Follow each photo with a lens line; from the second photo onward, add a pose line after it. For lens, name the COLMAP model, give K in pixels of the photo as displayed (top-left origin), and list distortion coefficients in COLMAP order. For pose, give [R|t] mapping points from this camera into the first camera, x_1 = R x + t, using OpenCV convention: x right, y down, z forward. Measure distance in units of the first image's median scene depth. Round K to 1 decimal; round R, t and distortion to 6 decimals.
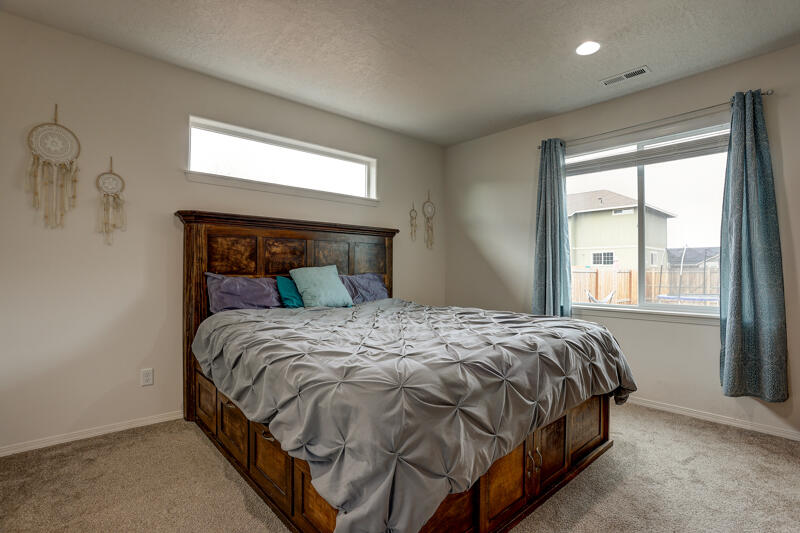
lens RADIAL K [[394.0, 0, 403.0], [0, 394.0, 270.1], [0, 0, 1]] dist [-0.072684, 0.036990]
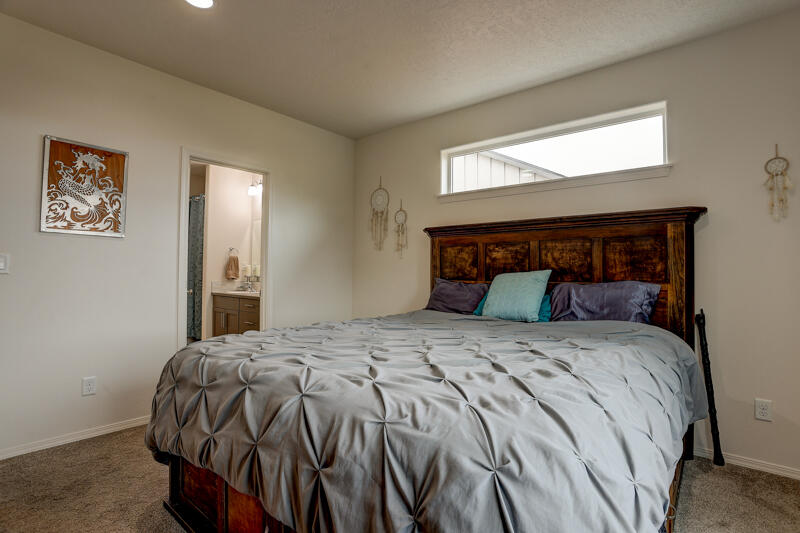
lens RADIAL K [[394.0, 0, 403.0], [0, 394.0, 270.1], [0, 0, 1]] dist [-0.072684, 0.036990]
pose [[0.154686, -0.006405, -0.987943, 0.638682], [0.000965, 0.999979, -0.006332, -0.009476], [0.987963, 0.000026, 0.154689, 0.657362]]
